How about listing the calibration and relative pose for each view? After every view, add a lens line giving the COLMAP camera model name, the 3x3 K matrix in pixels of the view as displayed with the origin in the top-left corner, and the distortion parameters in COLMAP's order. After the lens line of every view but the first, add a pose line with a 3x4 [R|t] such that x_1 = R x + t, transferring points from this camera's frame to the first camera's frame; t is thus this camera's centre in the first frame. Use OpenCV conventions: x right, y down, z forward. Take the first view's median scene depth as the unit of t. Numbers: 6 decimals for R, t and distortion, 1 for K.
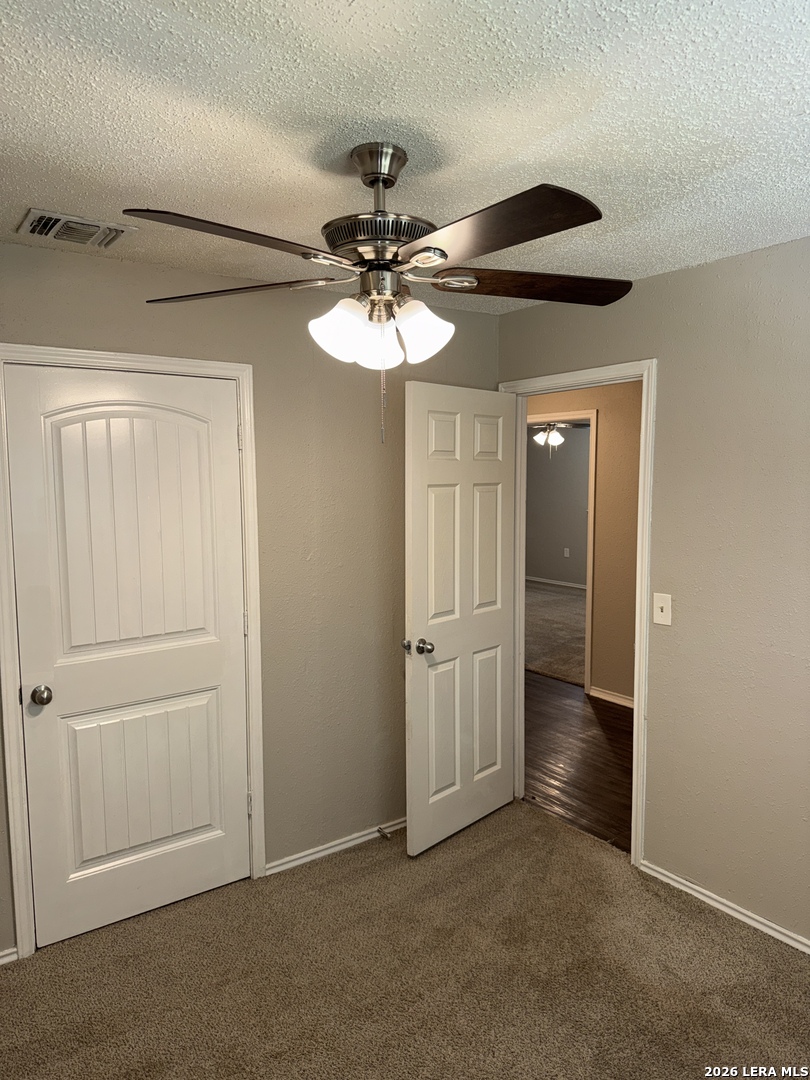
lens RADIAL K [[761.6, 0, 401.0], [0, 761.6, 538.9], [0, 0, 1]] dist [0.145243, -0.232237]
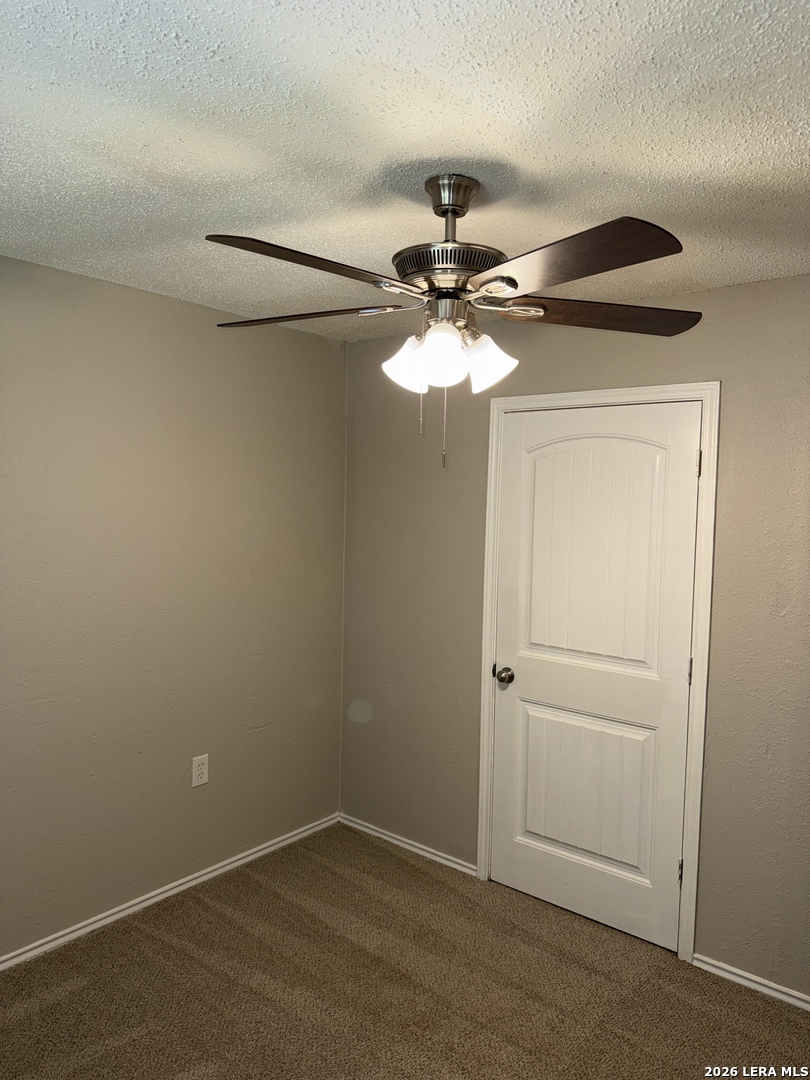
lens RADIAL K [[761.6, 0, 401.0], [0, 761.6, 538.9], [0, 0, 1]] dist [0.145243, -0.232237]
pose [[0.238301, 0.061861, -0.969219, 0.657360], [-0.114905, 0.992756, 0.035112, -0.039138], [0.964370, 0.103001, 0.243683, 0.495025]]
